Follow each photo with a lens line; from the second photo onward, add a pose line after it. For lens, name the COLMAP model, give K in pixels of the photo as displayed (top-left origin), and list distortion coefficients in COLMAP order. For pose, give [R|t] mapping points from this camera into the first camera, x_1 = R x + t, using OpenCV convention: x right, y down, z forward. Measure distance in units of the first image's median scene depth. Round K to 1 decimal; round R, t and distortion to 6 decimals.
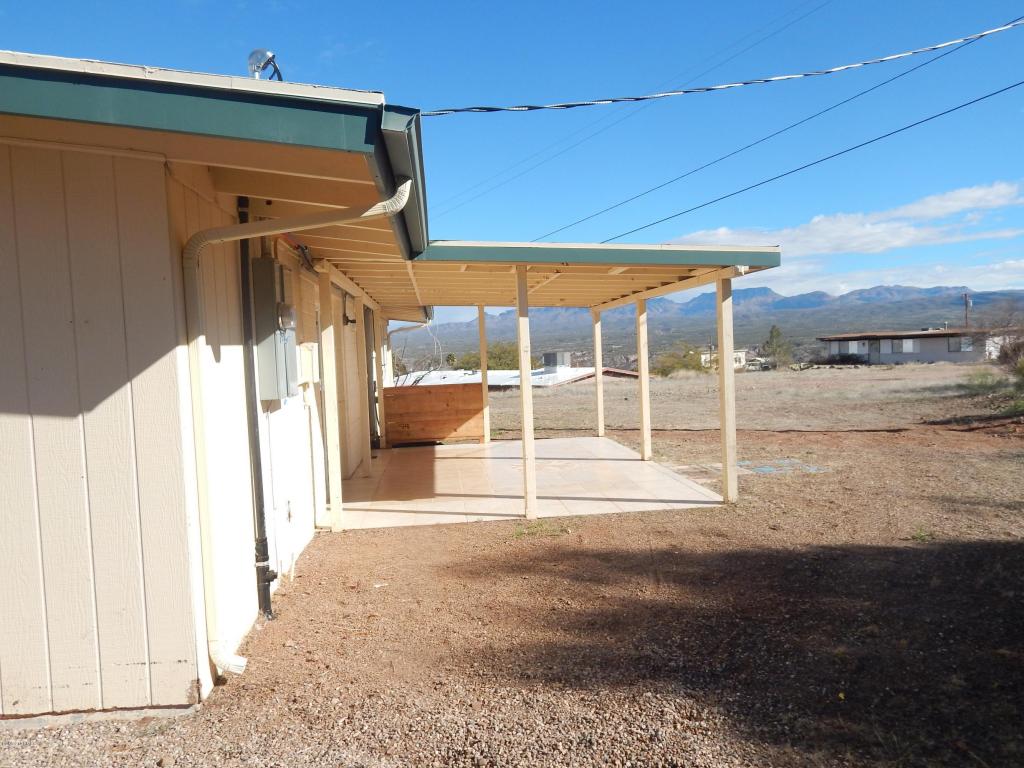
lens RADIAL K [[763.1, 0, 512.2], [0, 763.1, 381.5], [0, 0, 1]] dist [0.011648, -0.003420]
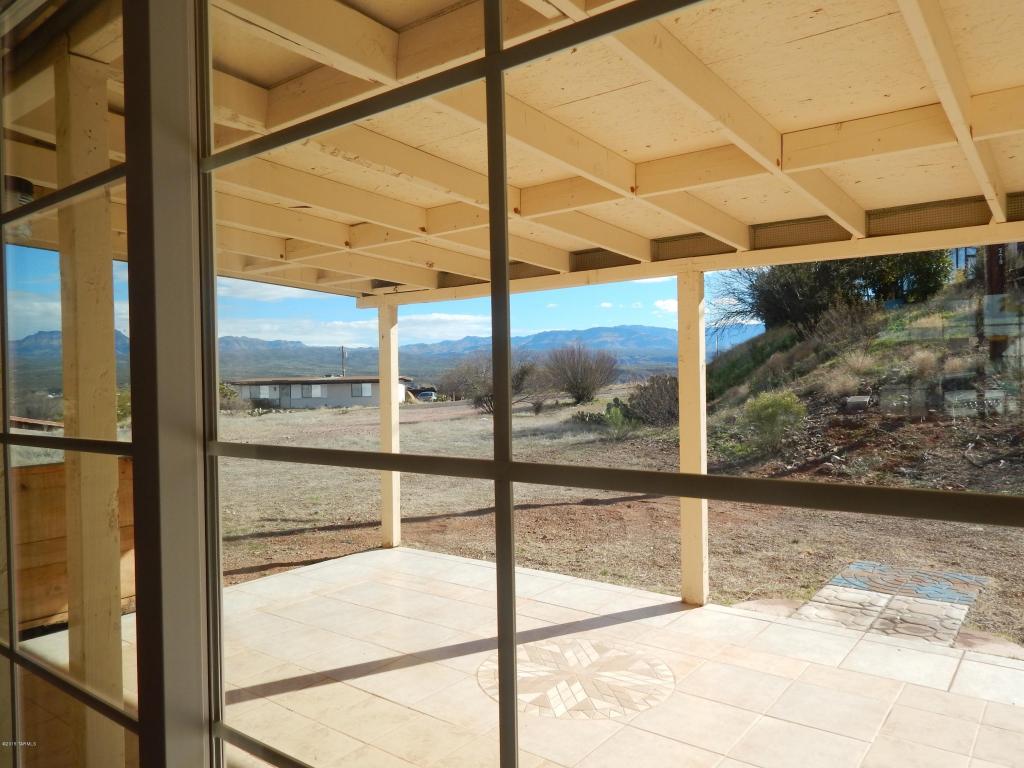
lens RADIAL K [[743.1, 0, 513.3], [0, 743.1, 378.8], [0, 0, 1]] dist [-0.001991, -0.000058]
pose [[0.686410, 0.024858, 0.726790, -0.137319], [0.021545, 0.998282, -0.054492, -0.008059], [-0.726896, 0.053062, 0.684695, 0.414024]]
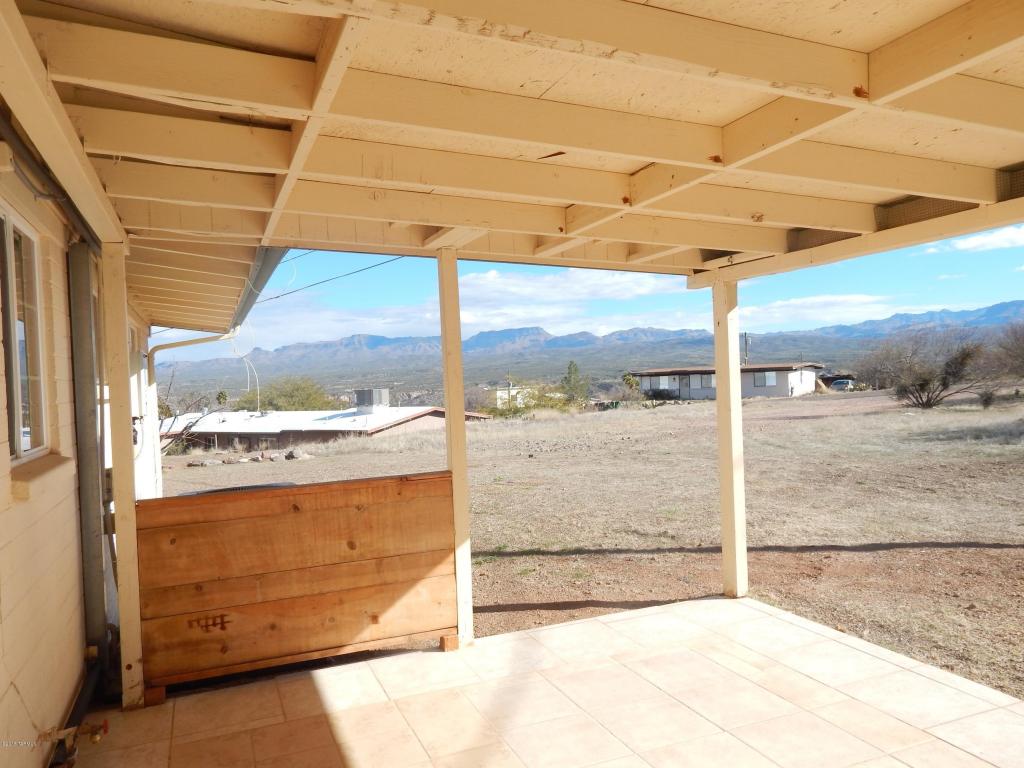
lens RADIAL K [[763.1, 0, 512.2], [0, 763.1, 381.5], [0, 0, 1]] dist [0.011648, -0.003420]
pose [[0.959436, -0.002140, 0.281917, -0.075823], [0.015724, 0.998821, -0.045931, -0.015611], [-0.281486, 0.048501, 0.958339, 0.453411]]
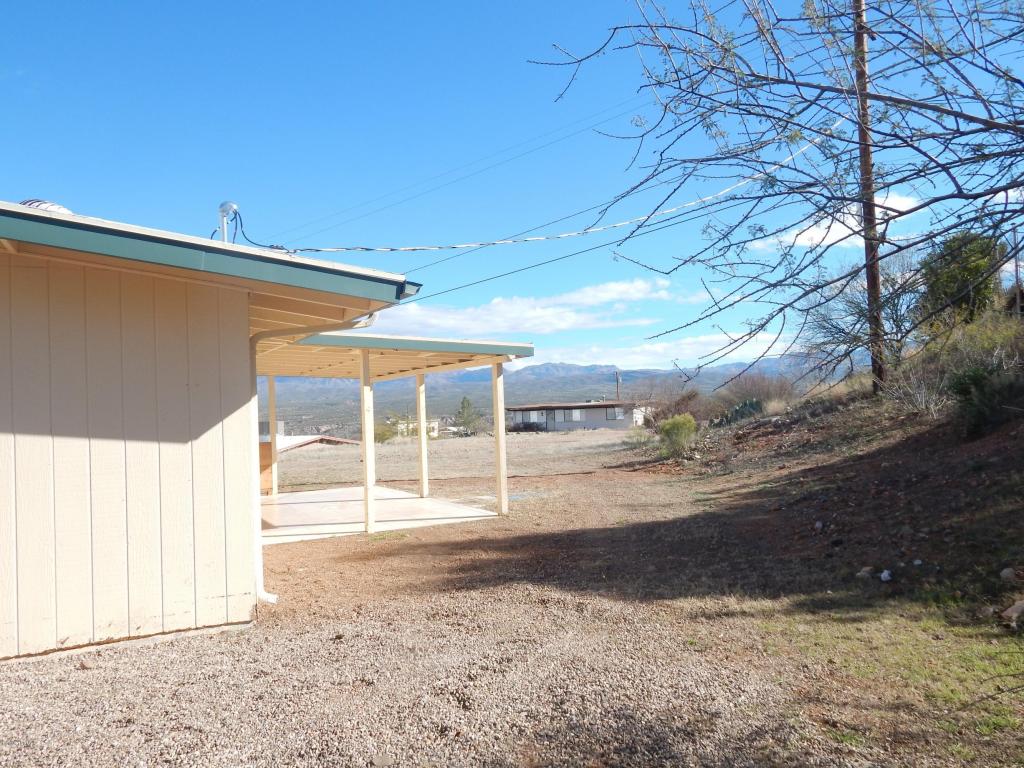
lens RADIAL K [[763.1, 0, 512.2], [0, 763.1, 381.5], [0, 0, 1]] dist [0.011648, -0.003420]
pose [[0.921477, 0.017394, 0.388044, -0.105328], [0.018400, 0.995921, -0.088337, 0.013368], [-0.387998, 0.088541, 0.917398, -0.144033]]
